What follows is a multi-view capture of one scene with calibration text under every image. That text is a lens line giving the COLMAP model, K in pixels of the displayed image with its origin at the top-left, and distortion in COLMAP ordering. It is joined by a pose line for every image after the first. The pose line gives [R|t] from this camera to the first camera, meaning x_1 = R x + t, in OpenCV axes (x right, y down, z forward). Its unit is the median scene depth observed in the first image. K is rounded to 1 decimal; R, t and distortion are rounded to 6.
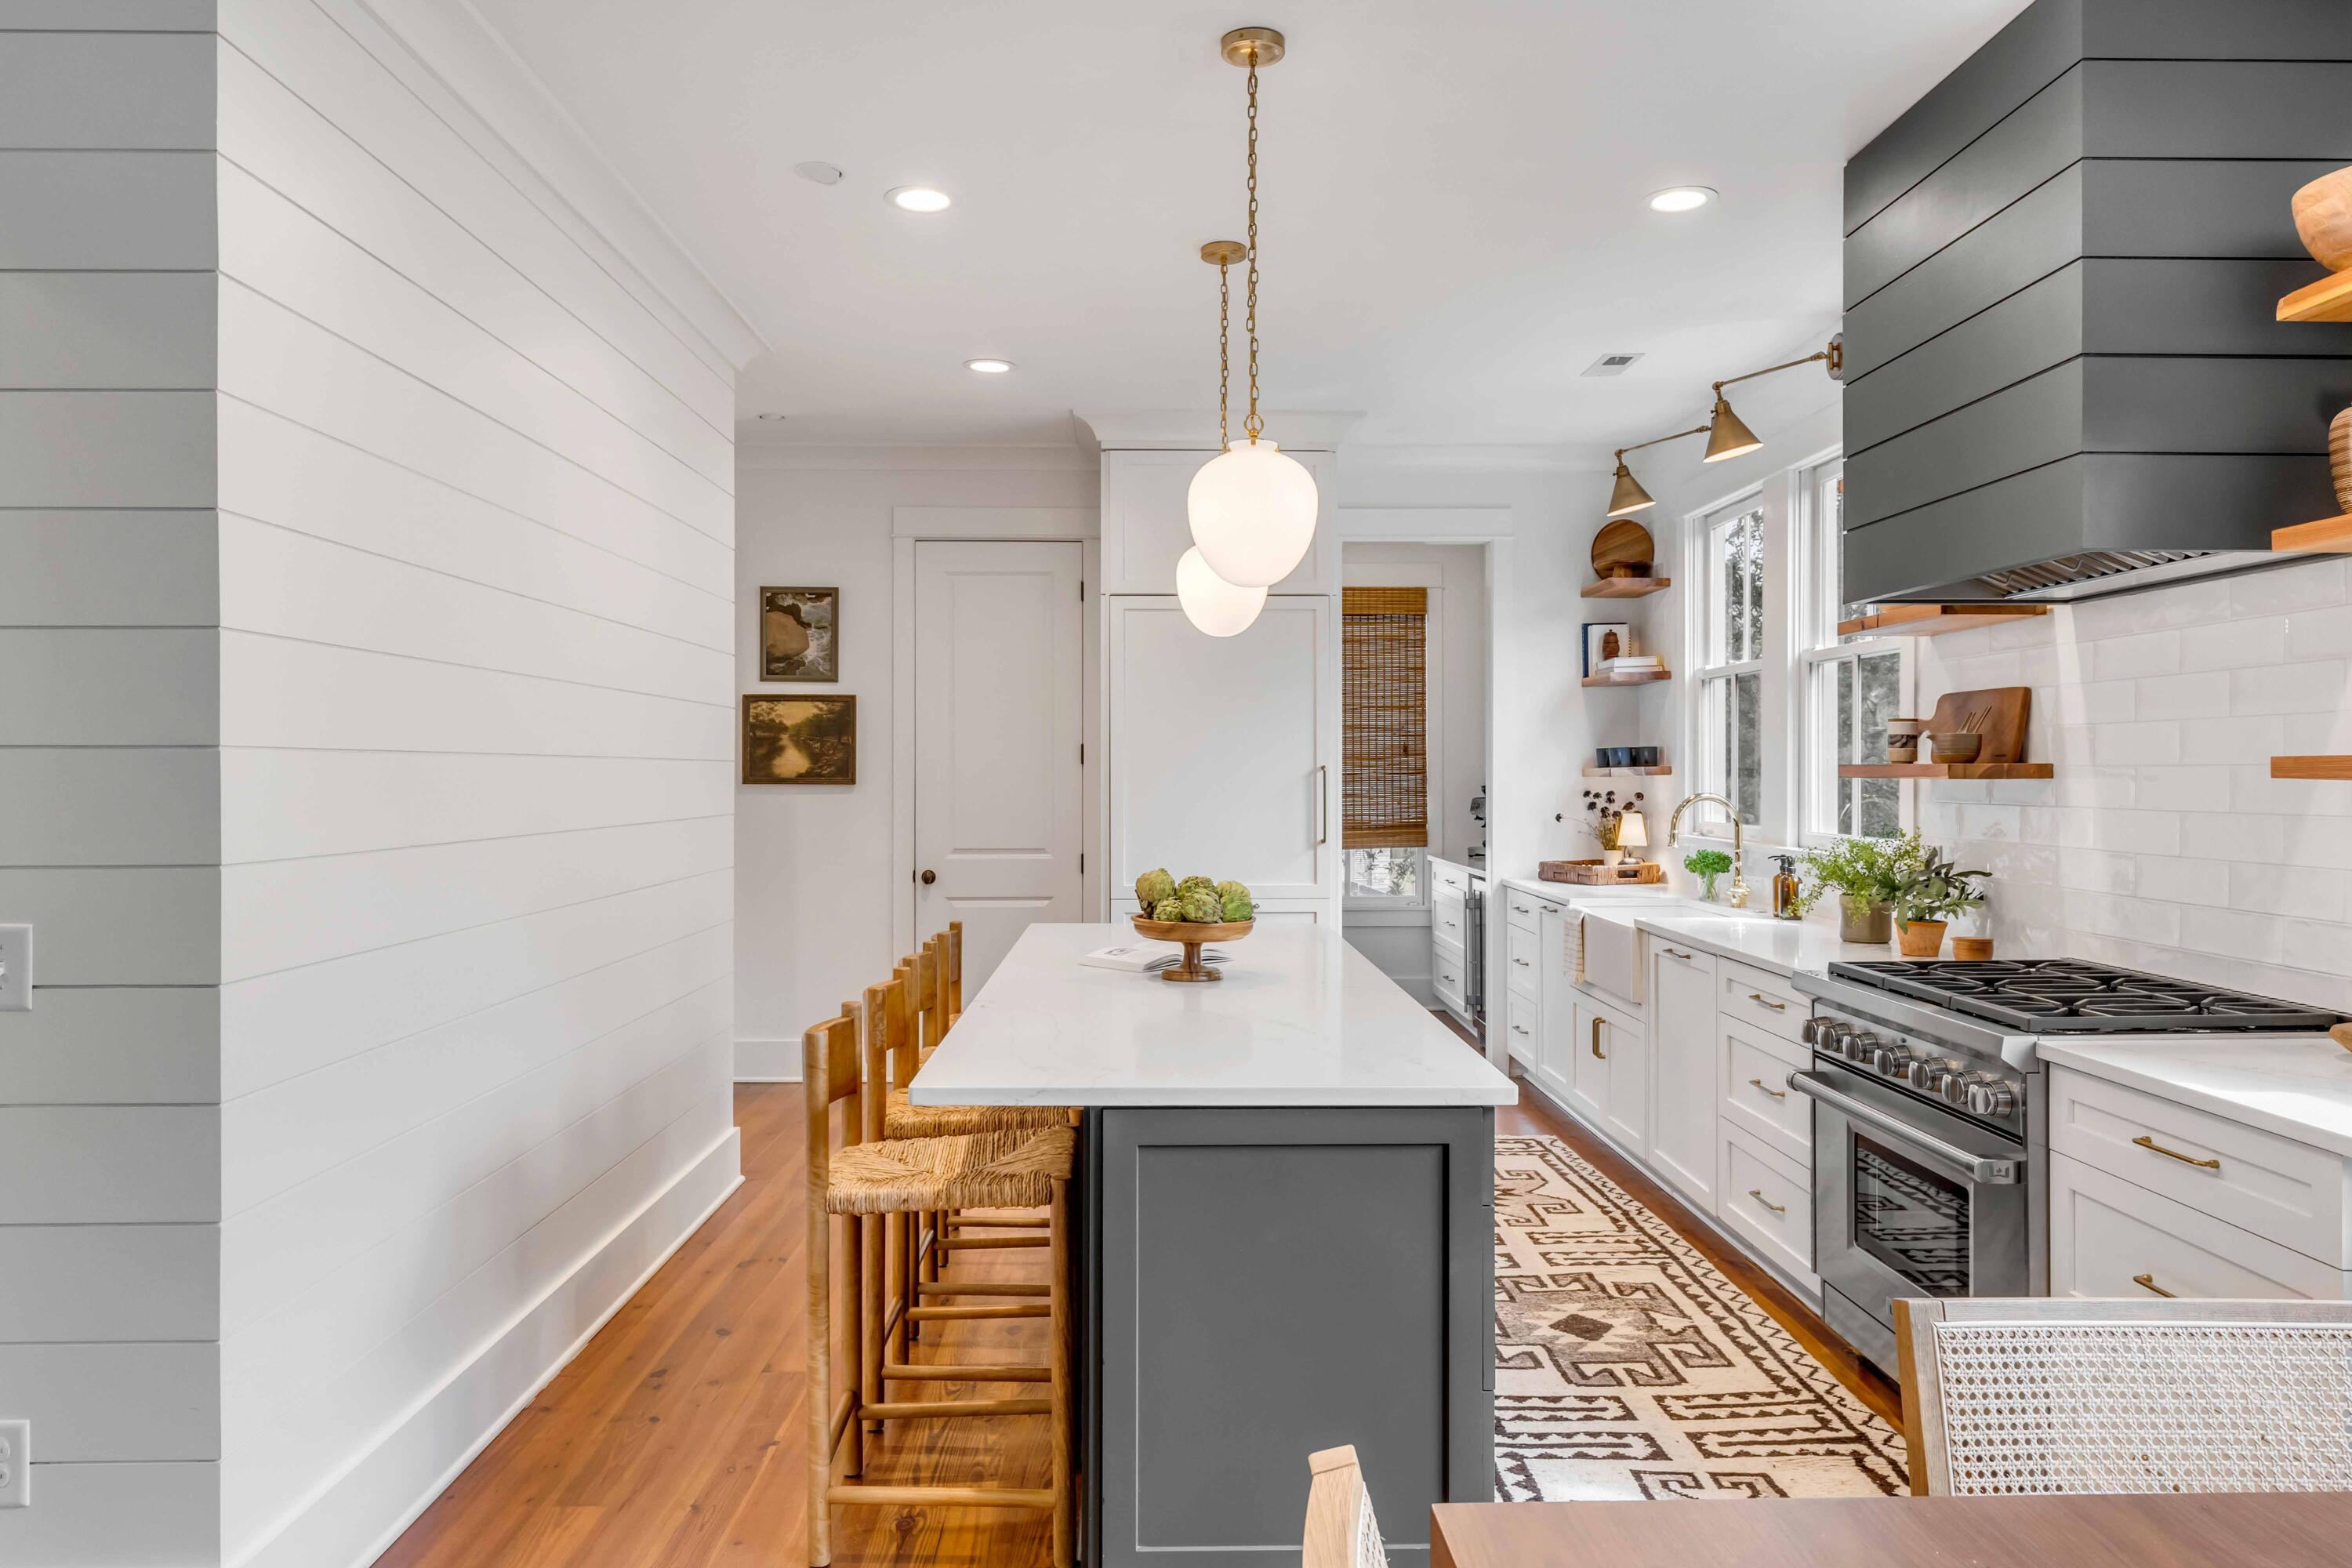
lens RADIAL K [[1470.1, 0, 1176.4], [0, 1470.1, 786.1], [0, 0, 1]] dist [-0.032564, -0.000579]
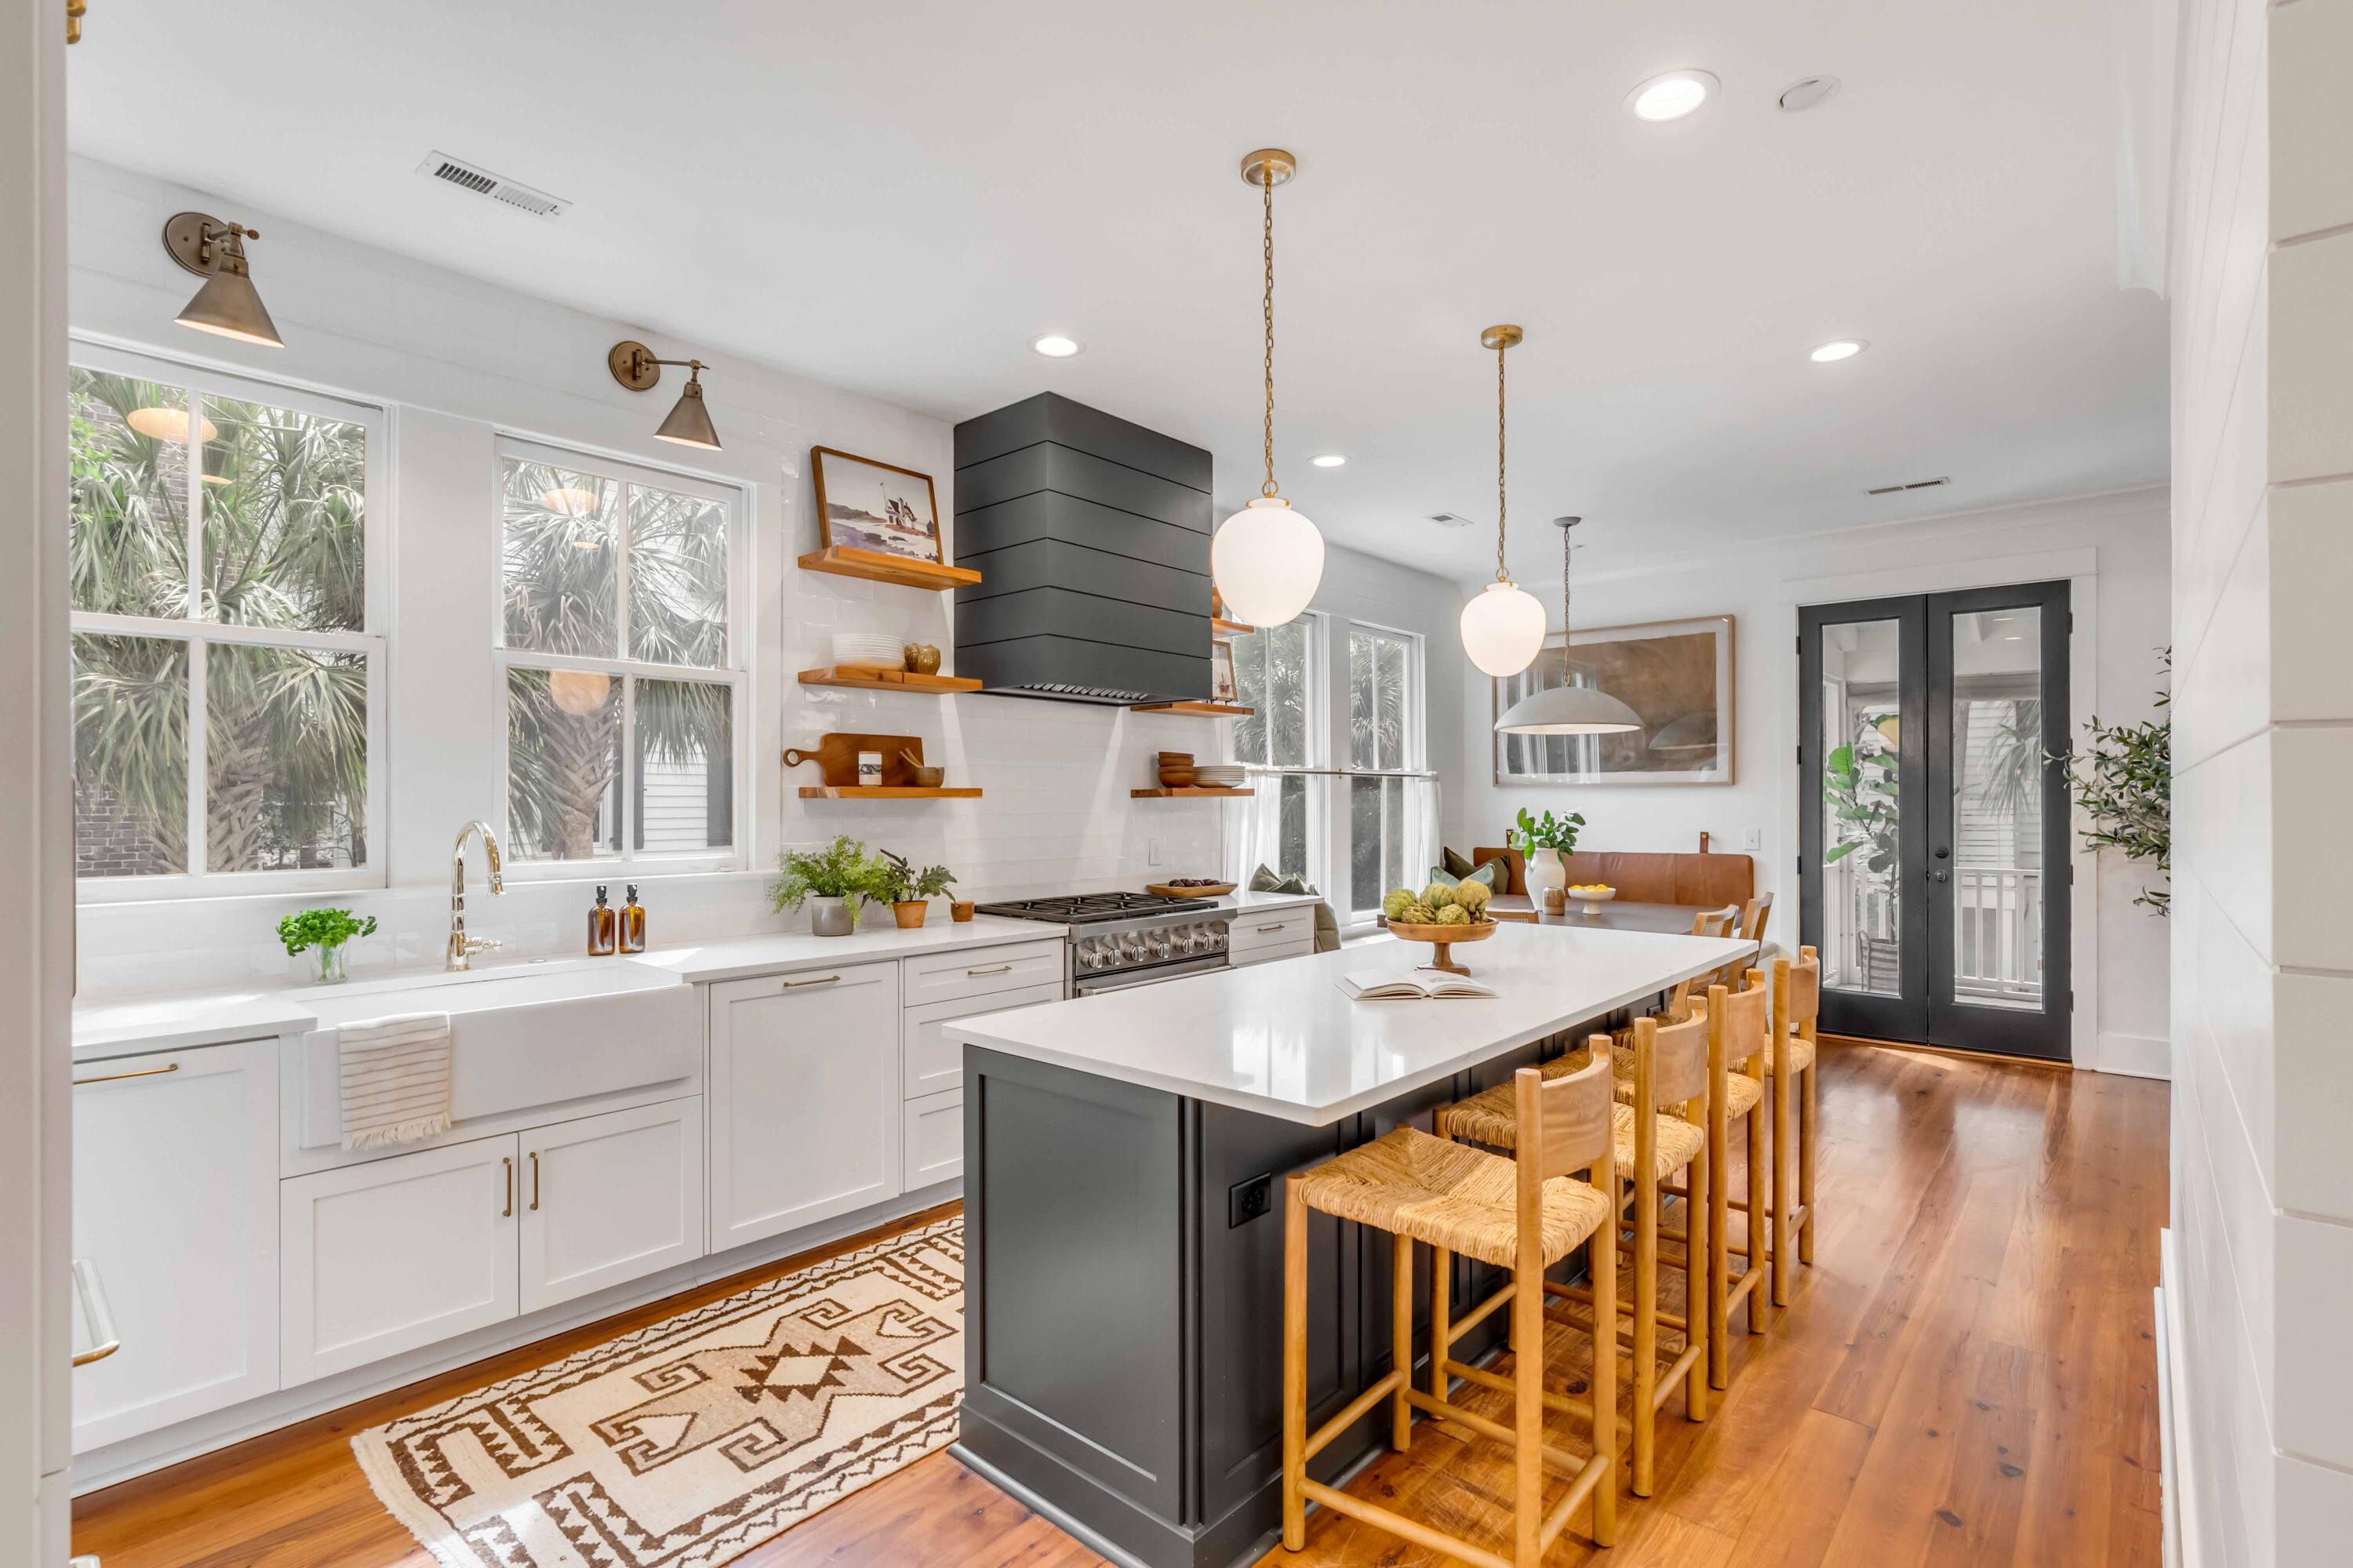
lens RADIAL K [[1113.9, 0, 1183.6], [0, 1113.9, 792.0], [0, 0, 1]] dist [0.023437, 0.000287]
pose [[-0.732587, -0.003136, 0.680666, -0.405300], [-0.000915, 0.999993, 0.003622, -0.015084], [-0.680673, 0.002031, -0.732585, 1.648427]]
